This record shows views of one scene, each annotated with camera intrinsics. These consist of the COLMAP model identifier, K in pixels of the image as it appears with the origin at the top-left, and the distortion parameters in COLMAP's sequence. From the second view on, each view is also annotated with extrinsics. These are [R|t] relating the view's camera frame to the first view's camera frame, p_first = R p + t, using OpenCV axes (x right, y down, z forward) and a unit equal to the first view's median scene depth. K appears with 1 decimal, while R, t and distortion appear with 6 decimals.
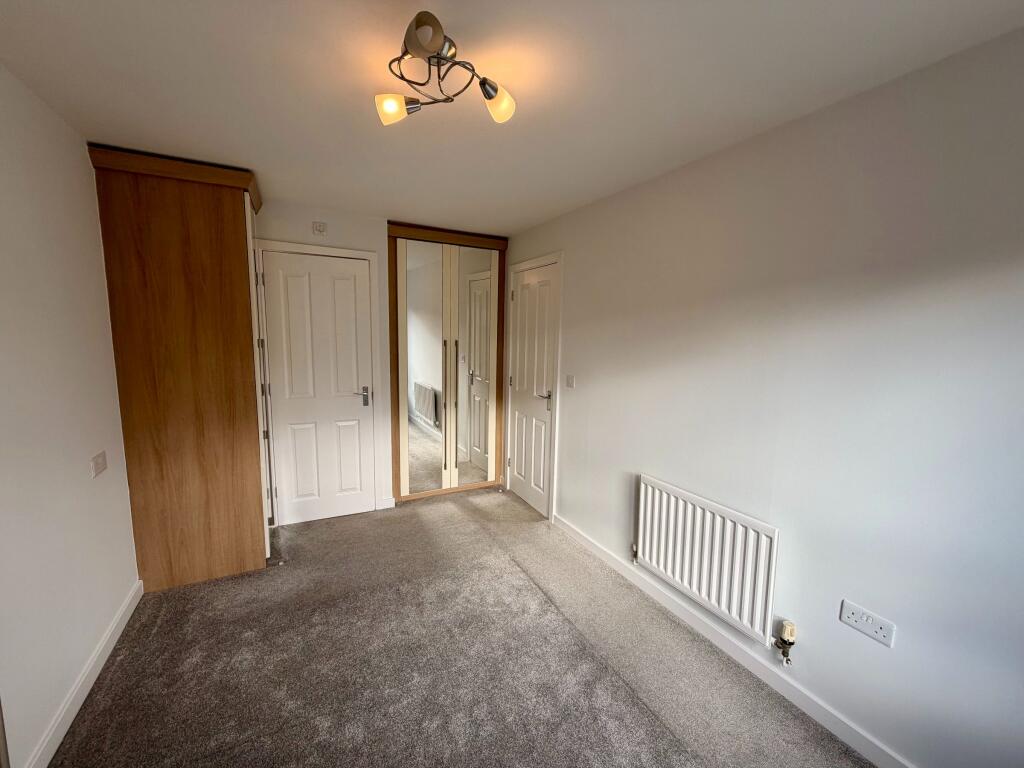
lens RADIAL K [[407.4, 0, 508.4], [0, 407.4, 383.8], [0, 0, 1]] dist [0.001771, 0.000196]
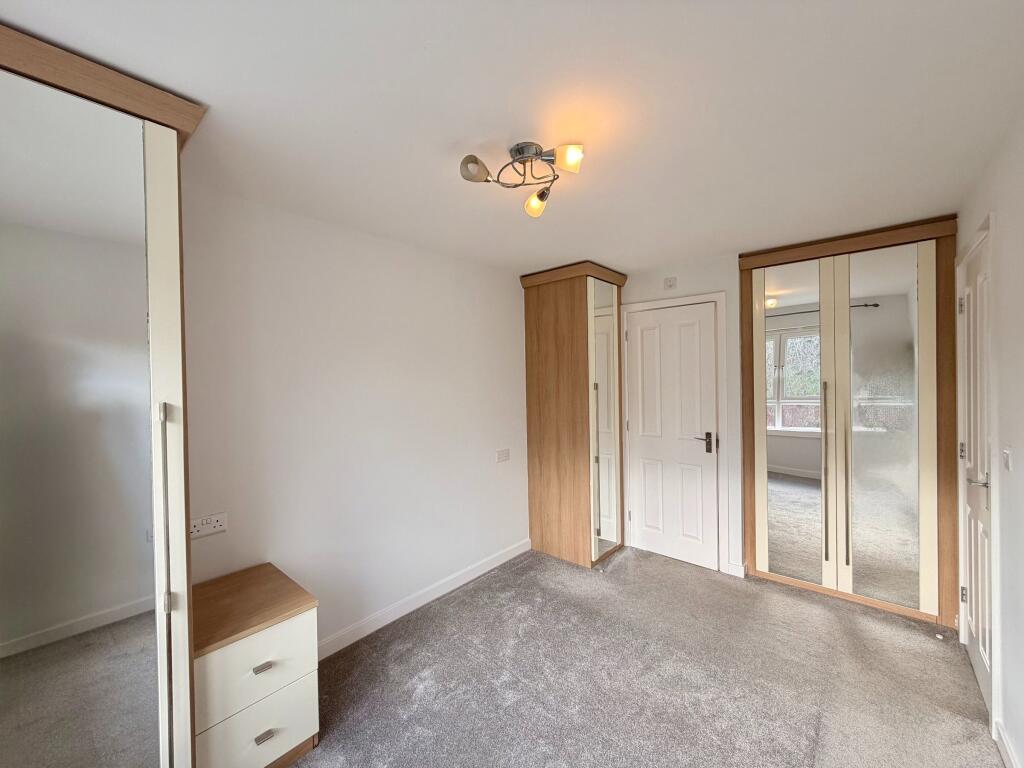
lens RADIAL K [[407.4, 0, 508.9], [0, 407.4, 382.1], [0, 0, 1]] dist [0.001771, 0.000196]
pose [[0.363585, -0.017825, -0.931390, 0.428311], [-0.093521, 0.994067, -0.055532, -0.014736], [0.926855, 0.107295, 0.359762, 0.246564]]
